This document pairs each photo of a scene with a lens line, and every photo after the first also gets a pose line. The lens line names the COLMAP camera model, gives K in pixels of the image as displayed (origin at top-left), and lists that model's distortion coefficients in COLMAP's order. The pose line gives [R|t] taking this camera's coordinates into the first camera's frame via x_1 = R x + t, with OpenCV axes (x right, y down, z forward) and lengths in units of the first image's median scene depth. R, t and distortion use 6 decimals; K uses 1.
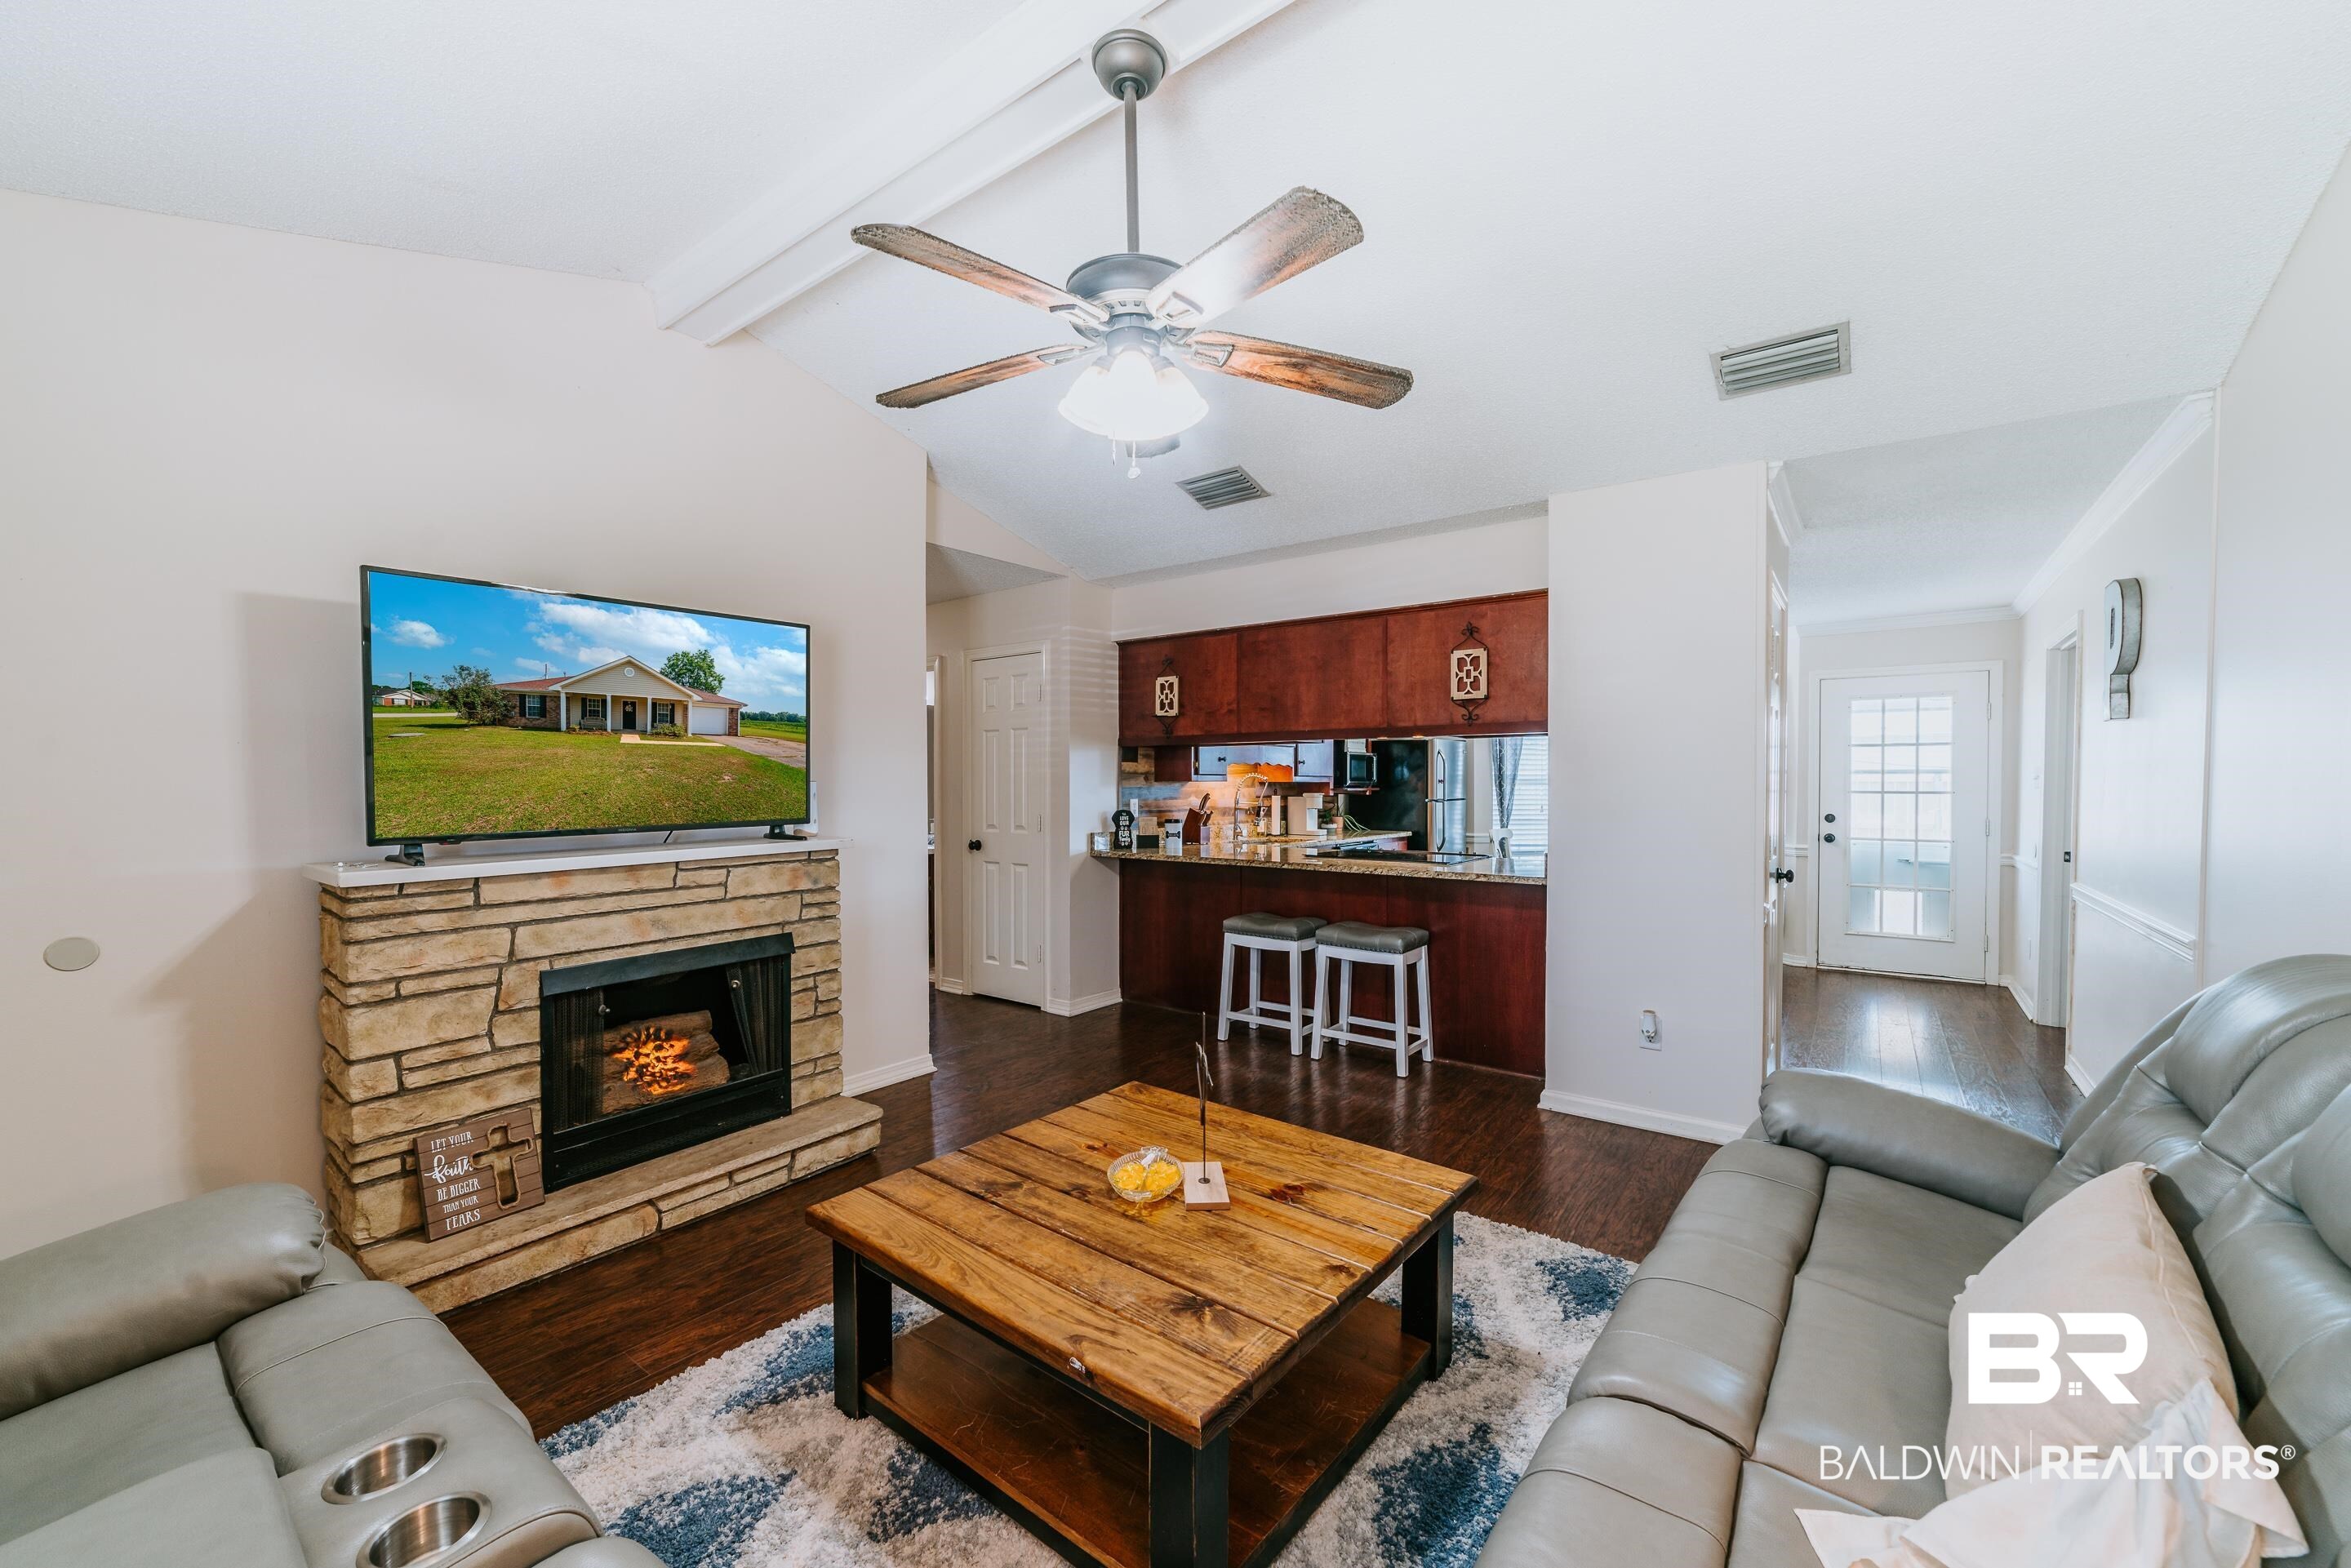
lens RADIAL K [[926.8, 0, 1182.7], [0, 926.8, 787.3], [0, 0, 1]] dist [-0.001333, 0.000406]
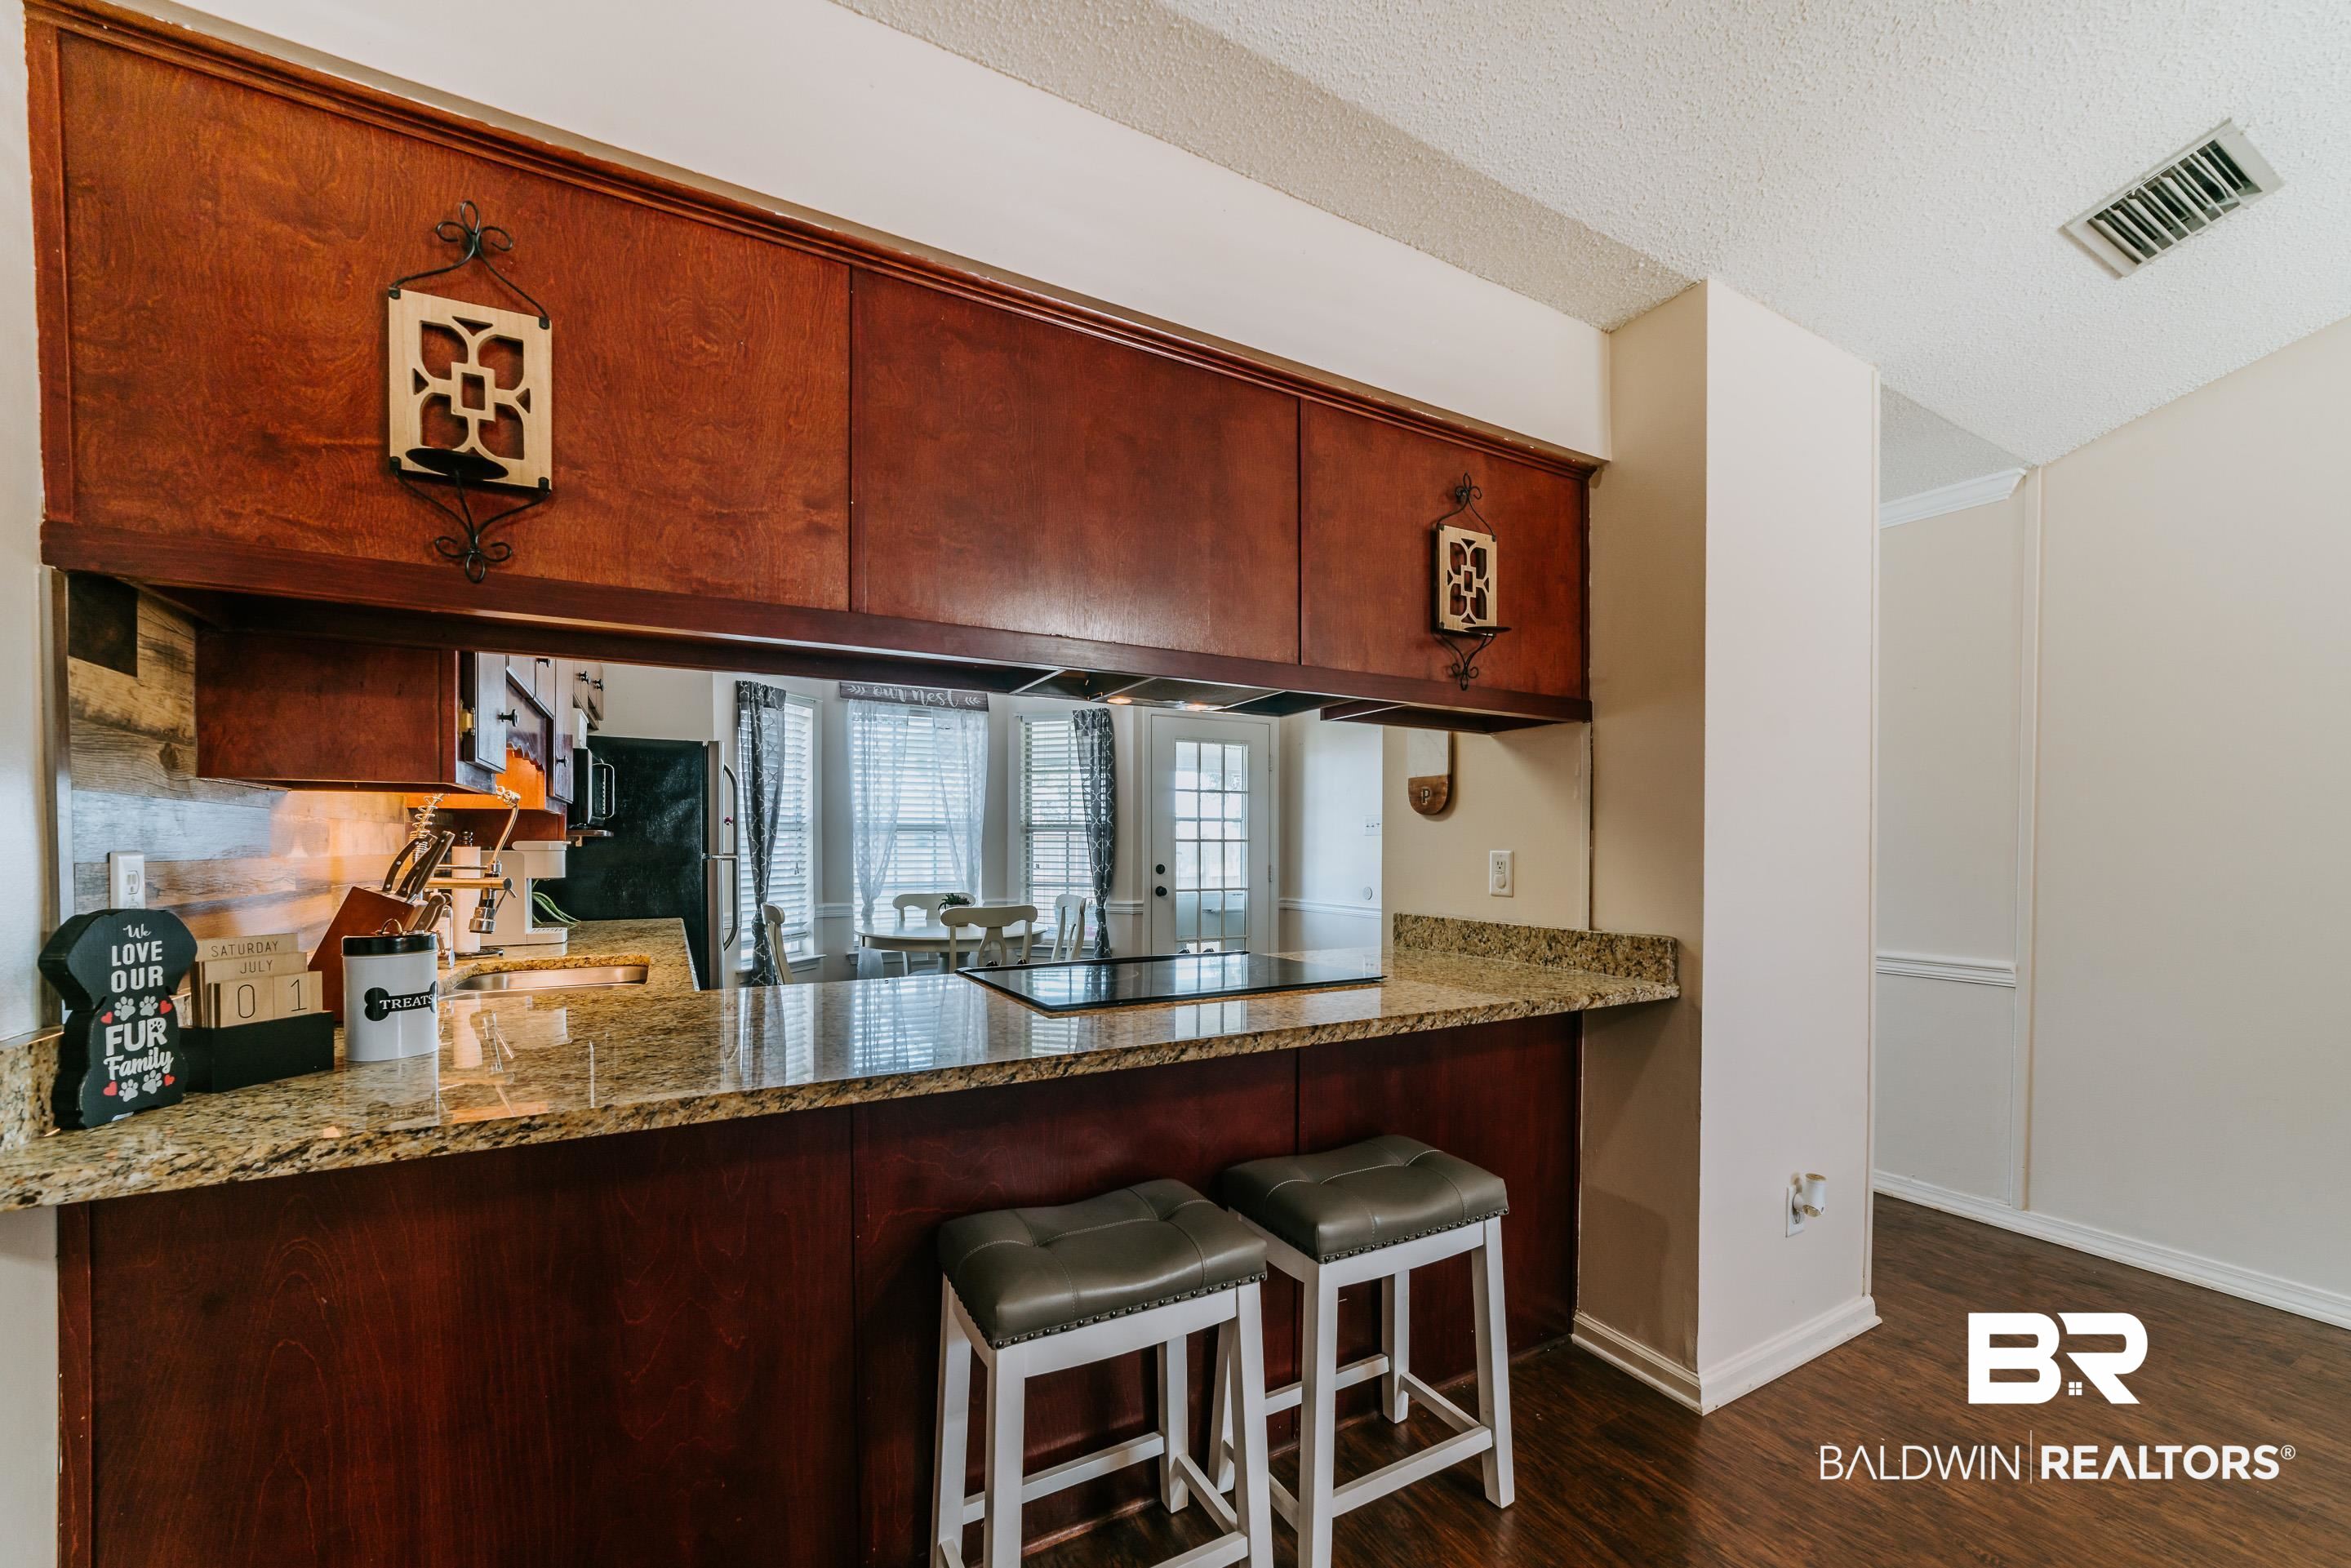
lens RADIAL K [[932.2, 0, 1198.3], [0, 932.2, 845.9], [0, 0, 1]] dist [-0.029054, 0.000154]
pose [[0.390400, -0.001944, 0.920643, -0.274208], [0.003540, 0.999994, 0.000611, 0.022025], [-0.920639, 0.003020, 0.390404, 1.320903]]
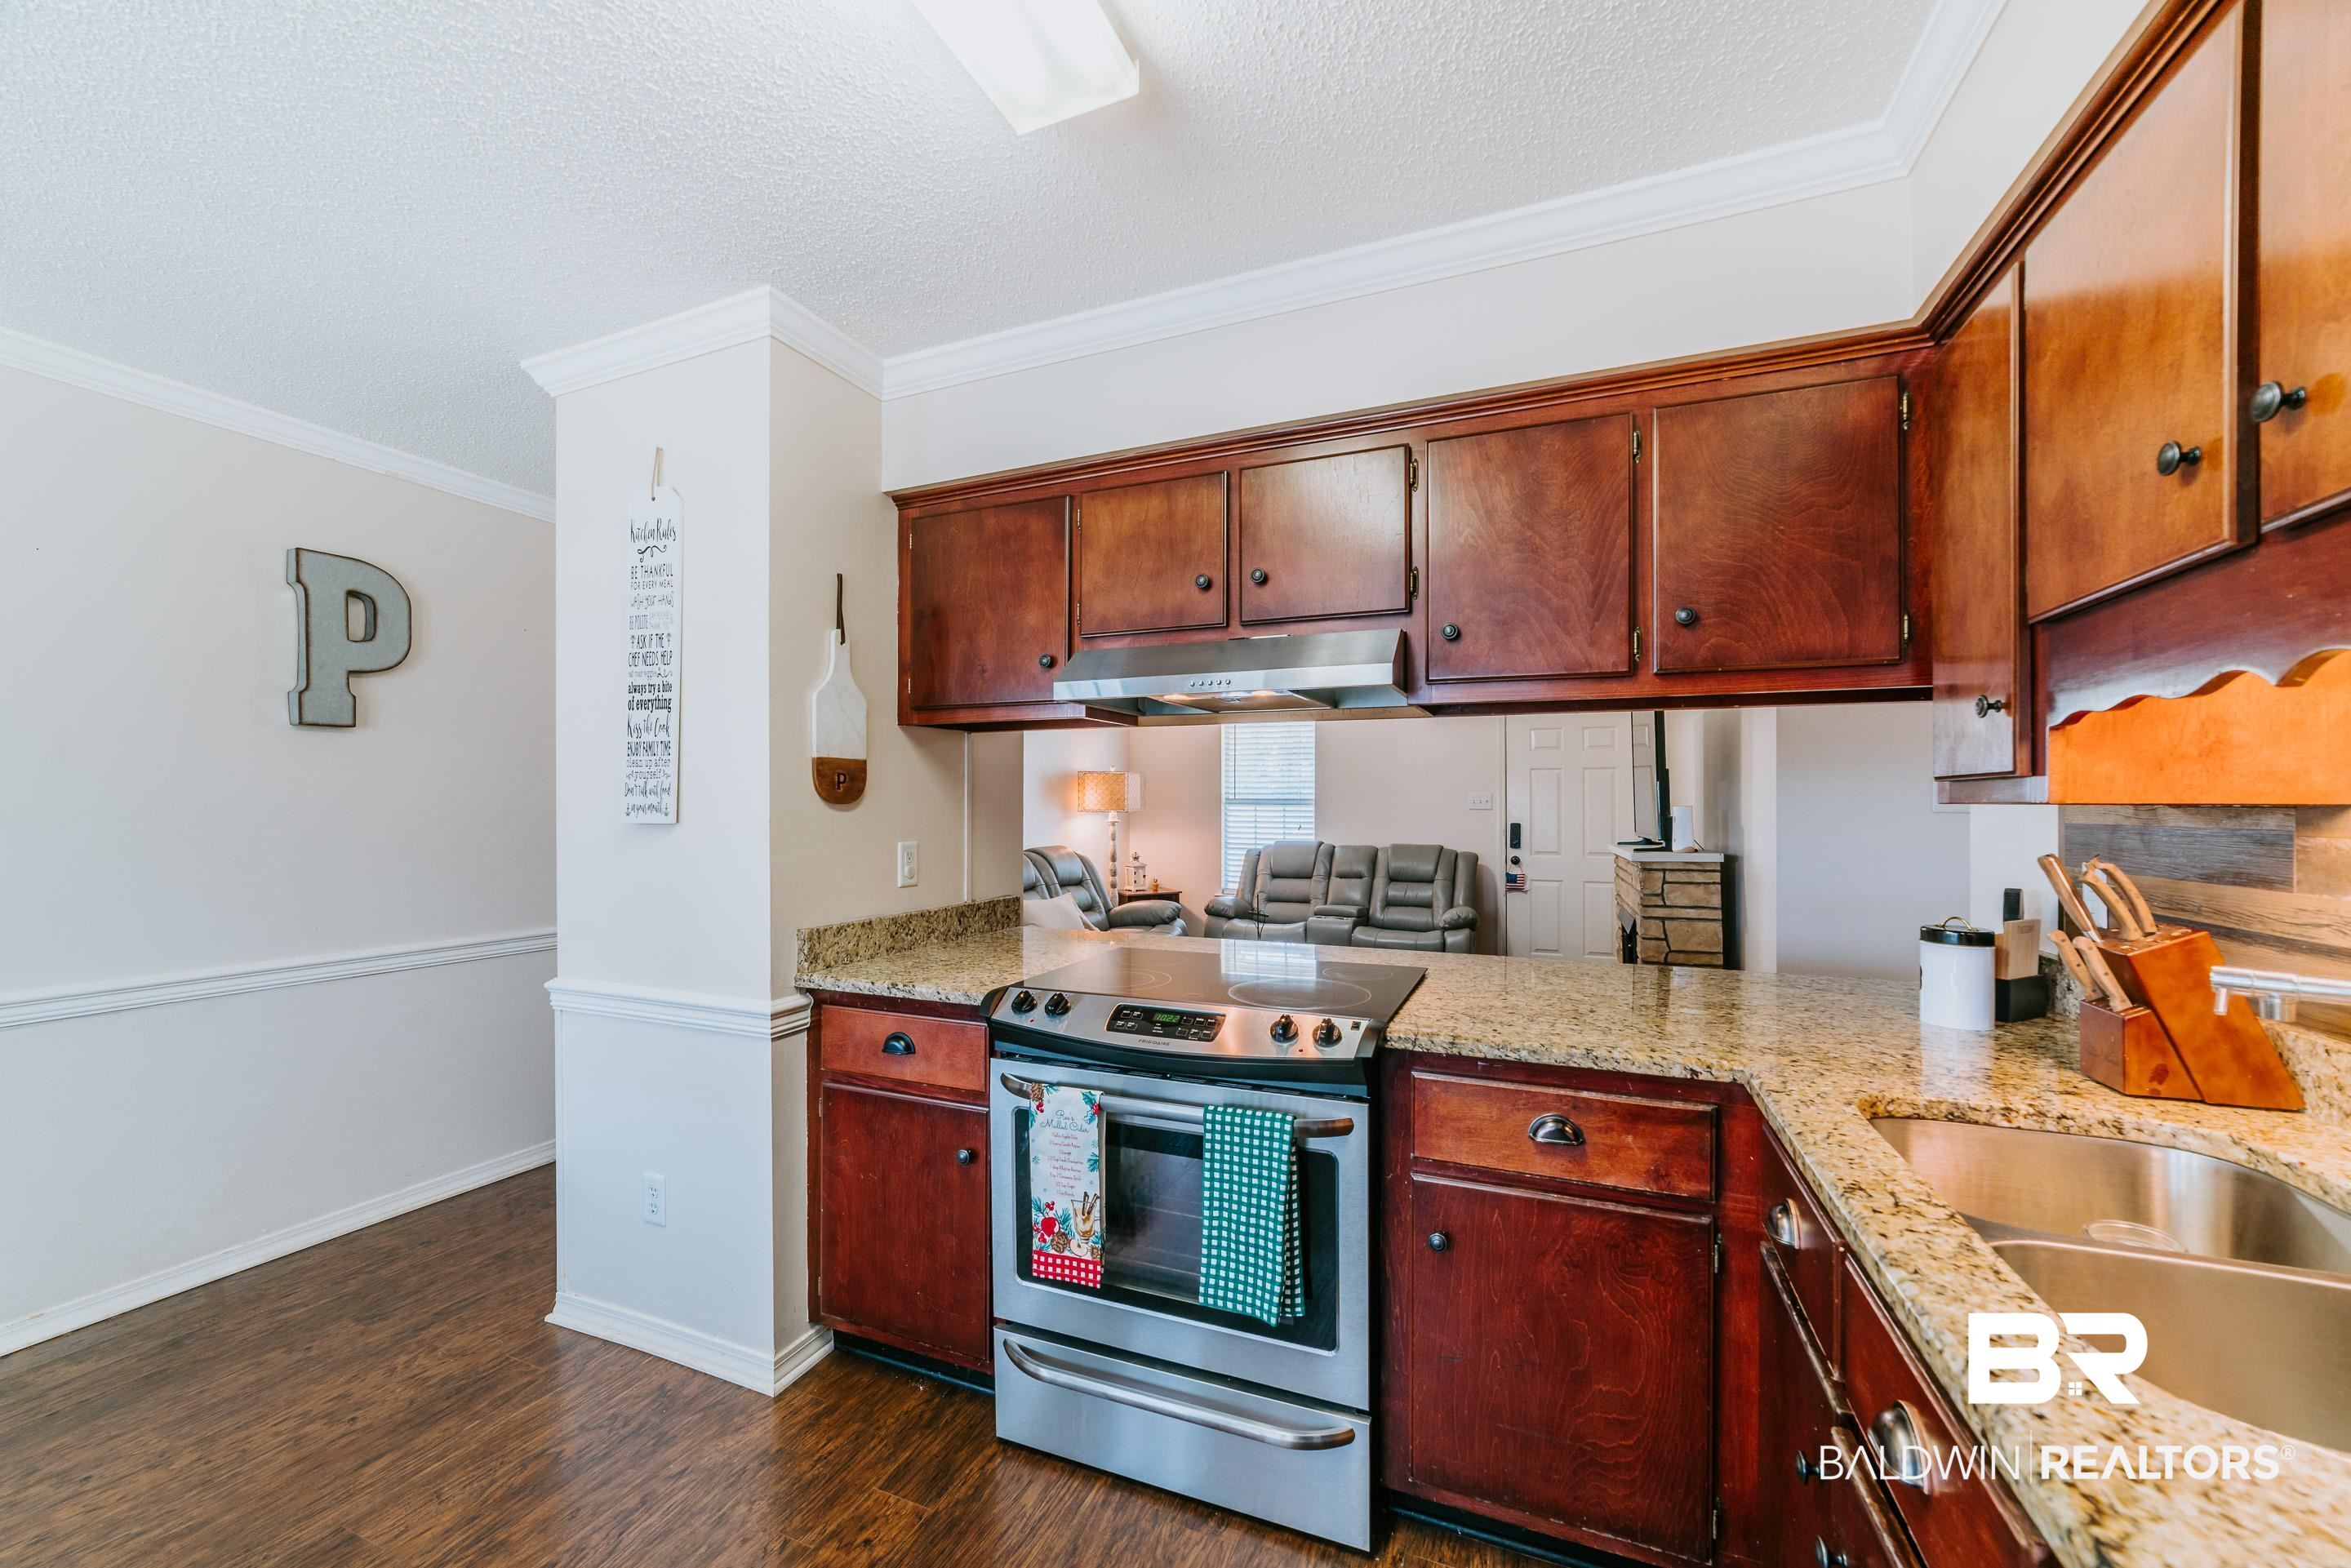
lens RADIAL K [[896.1, 0, 1181.1], [0, 896.1, 798.9], [0, 0, 1]] dist [-0.001419, 0.000423]
pose [[-0.970330, -0.003243, -0.241762, 0.552908], [-0.003146, 0.999995, -0.000789, -0.012310], [0.241763, -0.000005, -0.970335, 2.251068]]
